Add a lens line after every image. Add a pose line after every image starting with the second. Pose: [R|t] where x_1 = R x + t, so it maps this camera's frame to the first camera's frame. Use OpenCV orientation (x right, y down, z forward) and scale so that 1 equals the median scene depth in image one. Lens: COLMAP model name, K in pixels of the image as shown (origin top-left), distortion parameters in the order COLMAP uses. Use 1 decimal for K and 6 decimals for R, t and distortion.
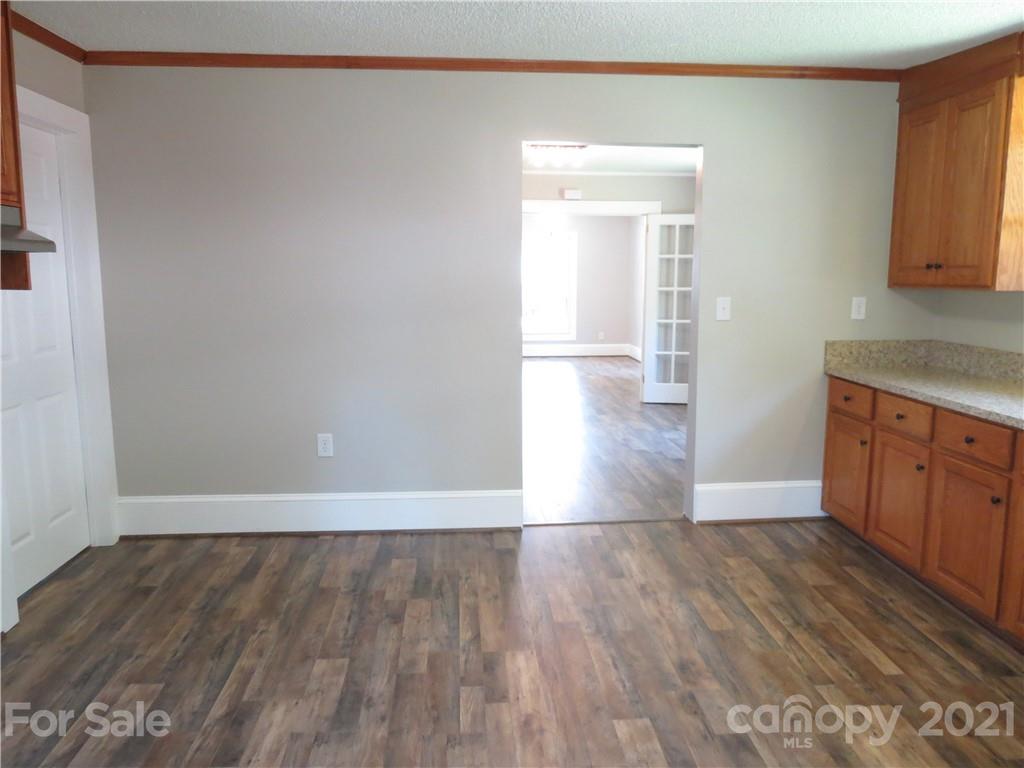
lens RADIAL K [[724.9, 0, 522.1], [0, 724.9, 384.8], [0, 0, 1]] dist [-0.017172, -0.000252]
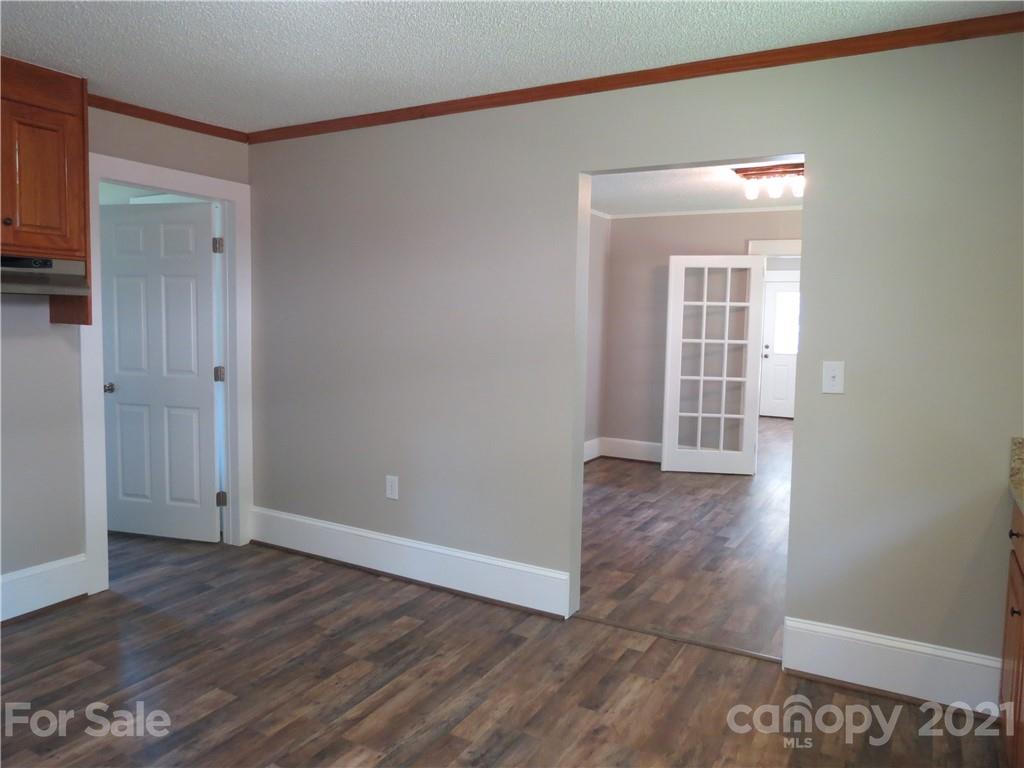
lens RADIAL K [[724.9, 0, 504.2], [0, 724.9, 383.7], [0, 0, 1]] dist [-0.017172, -0.000252]
pose [[0.823336, 0.062491, -0.564104, 0.479694], [-0.107170, 0.993157, -0.046400, -0.033492], [0.557344, 0.098658, 0.824399, 0.280693]]
